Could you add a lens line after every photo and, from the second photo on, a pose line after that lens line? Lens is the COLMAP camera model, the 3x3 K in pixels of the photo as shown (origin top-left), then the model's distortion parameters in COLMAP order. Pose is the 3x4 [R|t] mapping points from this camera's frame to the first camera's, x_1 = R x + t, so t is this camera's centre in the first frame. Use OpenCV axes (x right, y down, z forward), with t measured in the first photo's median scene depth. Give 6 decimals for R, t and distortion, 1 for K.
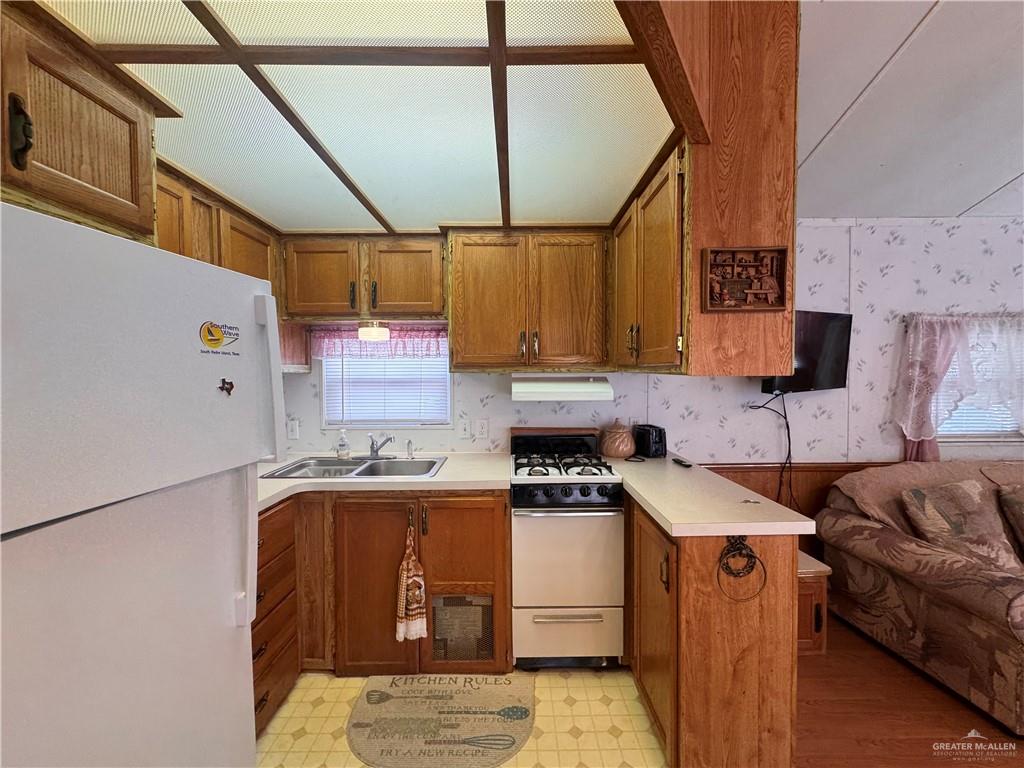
lens RADIAL K [[408.9, 0, 511.6], [0, 408.9, 384.6], [0, 0, 1]] dist [-0.003637, 0.000379]
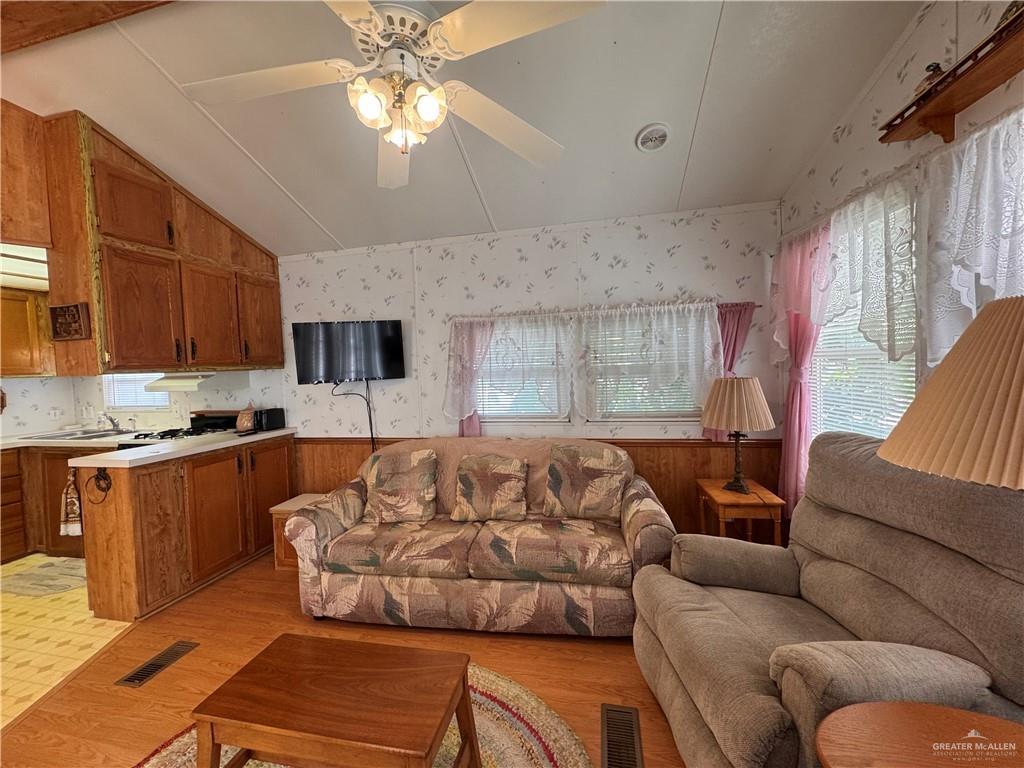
lens RADIAL K [[408.9, 0, 512.0], [0, 408.9, 384.6], [0, 0, 1]] dist [-0.003637, 0.000379]
pose [[0.974515, -0.016877, -0.223687, 1.876017], [0.021071, 0.999644, 0.016377, 0.018318], [0.223331, -0.020673, 0.974523, -0.205316]]
